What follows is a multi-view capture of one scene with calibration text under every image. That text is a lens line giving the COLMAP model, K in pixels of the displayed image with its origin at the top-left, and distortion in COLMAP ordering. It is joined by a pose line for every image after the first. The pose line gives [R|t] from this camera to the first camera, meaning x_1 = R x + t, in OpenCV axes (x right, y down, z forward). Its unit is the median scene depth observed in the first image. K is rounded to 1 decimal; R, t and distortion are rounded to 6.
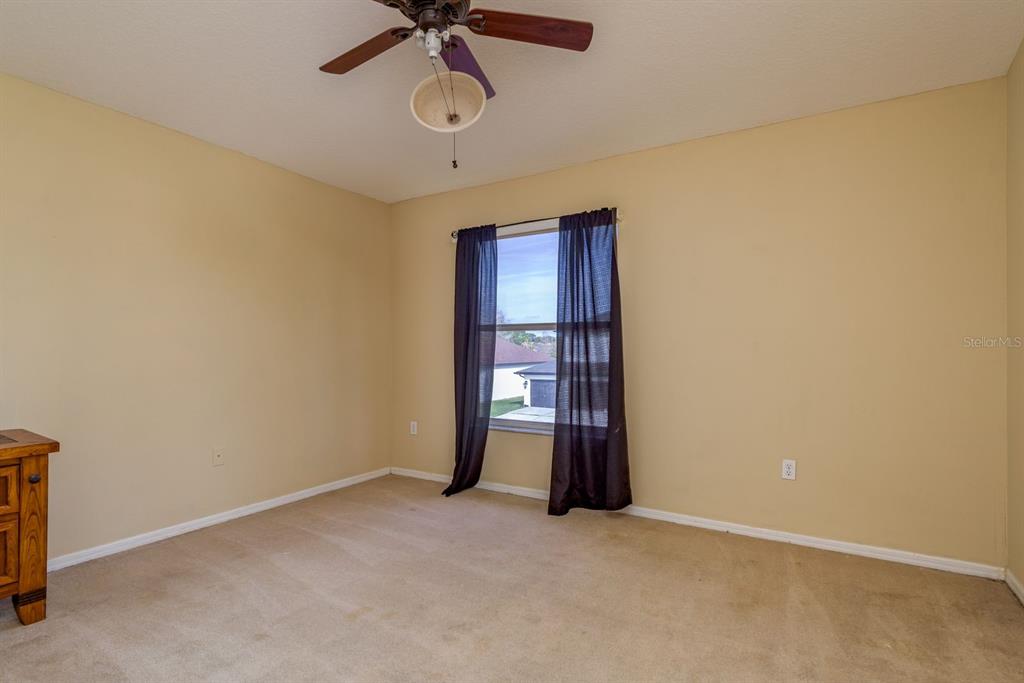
lens RADIAL K [[510.1, 0, 512.0], [0, 510.1, 341.5], [0, 0, 1]] dist [0.009740, -0.000562]
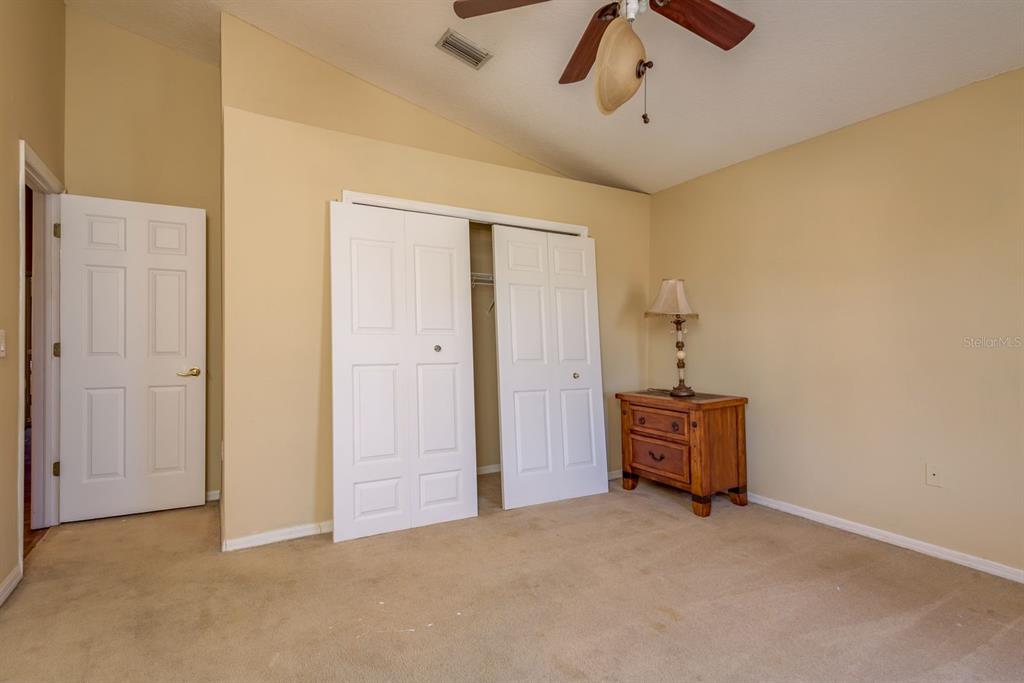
lens RADIAL K [[510.1, 0, 512.0], [0, 510.1, 341.5], [0, 0, 1]] dist [0.009740, -0.000562]
pose [[-0.449145, -0.000346, -0.893459, 0.722663], [0.006558, 0.999972, -0.003684, 0.011752], [0.893435, -0.007514, -0.449130, 1.182046]]
